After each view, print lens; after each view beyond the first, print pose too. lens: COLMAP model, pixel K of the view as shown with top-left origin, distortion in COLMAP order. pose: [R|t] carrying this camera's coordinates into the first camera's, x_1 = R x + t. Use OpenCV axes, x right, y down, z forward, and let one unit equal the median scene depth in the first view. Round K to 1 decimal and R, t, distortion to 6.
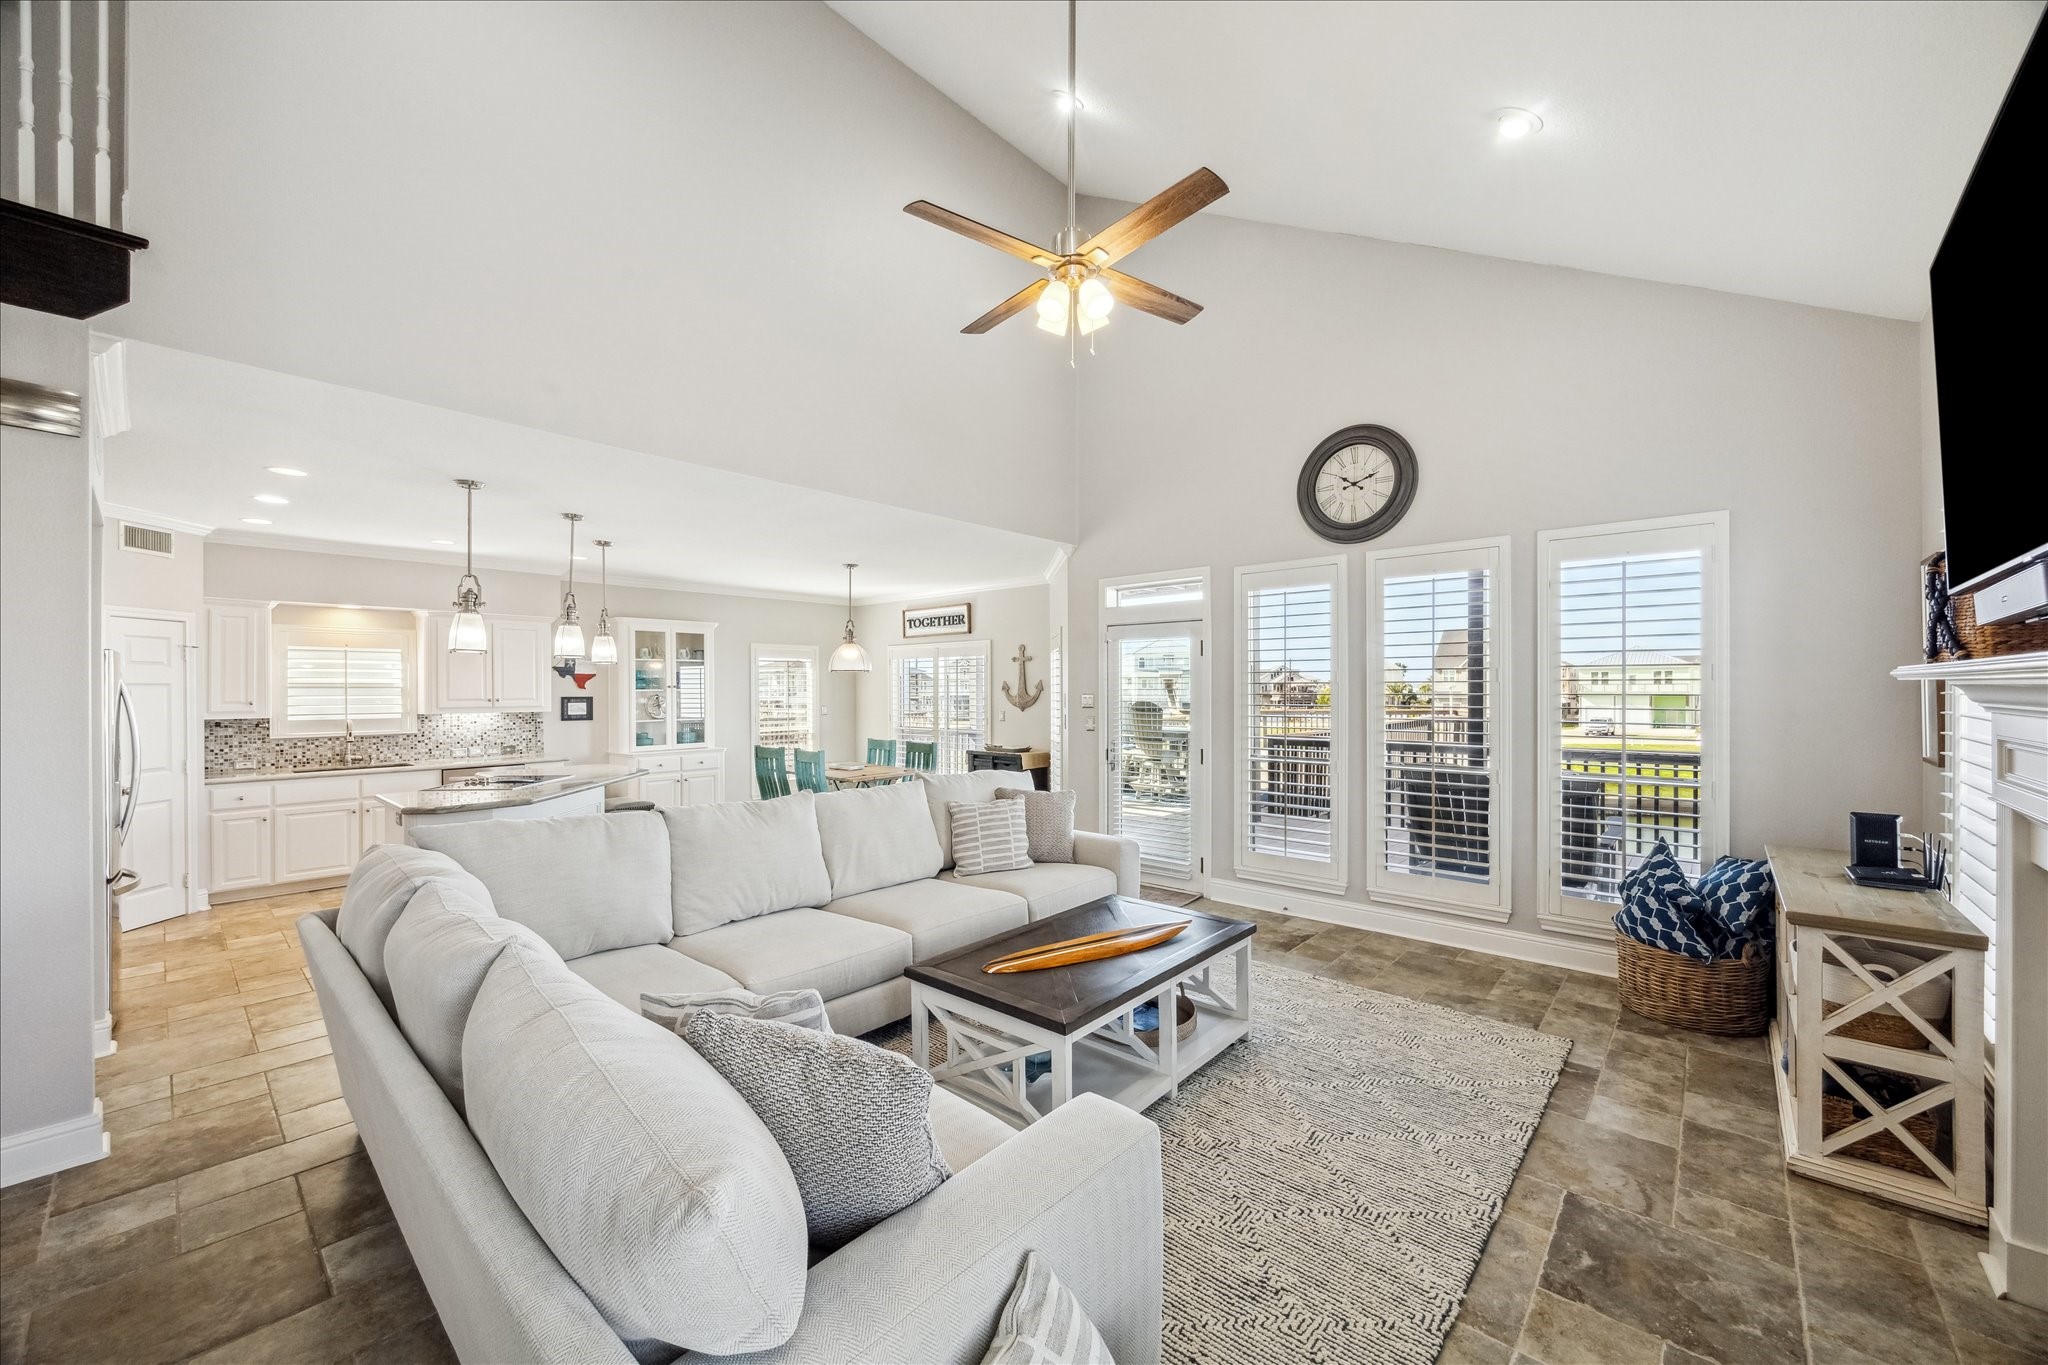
lens RADIAL K [[779.8, 0, 1023.2], [0, 779.8, 686.7], [0, 0, 1]] dist [0.000065, -0.000145]
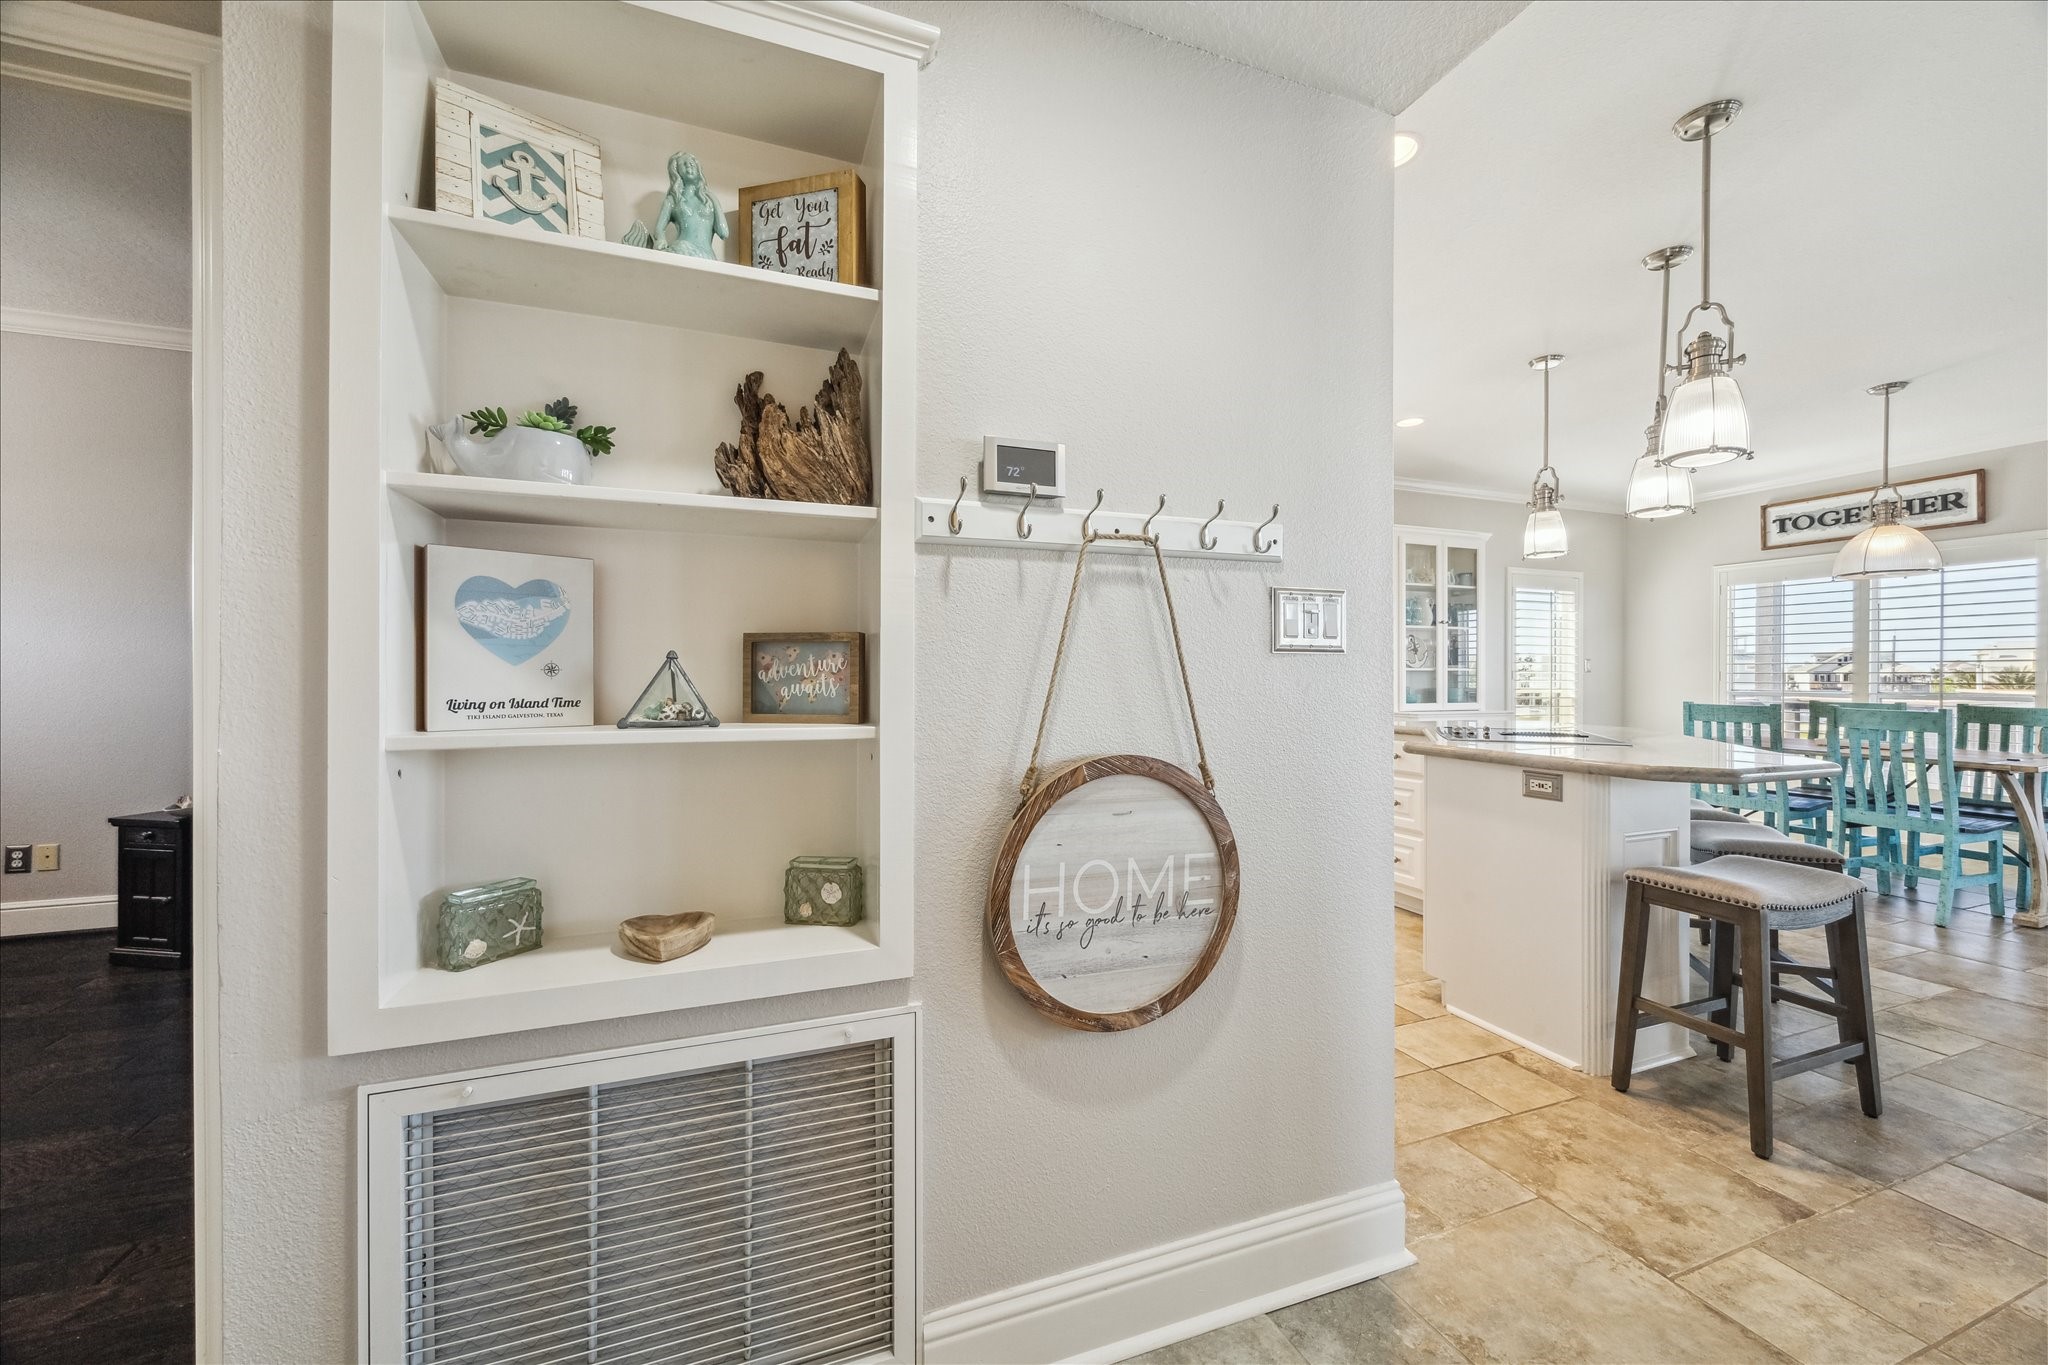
lens RADIAL K [[789.1, 0, 1024.0], [0, 789.1, 682.5], [0, 0, 1]] dist [-0.000684, -0.000190]
pose [[0.889955, 0.009014, -0.455959, -0.615861], [-0.005681, 0.999946, 0.008679, 0.067208], [0.456013, -0.005133, 0.889959, 0.247005]]
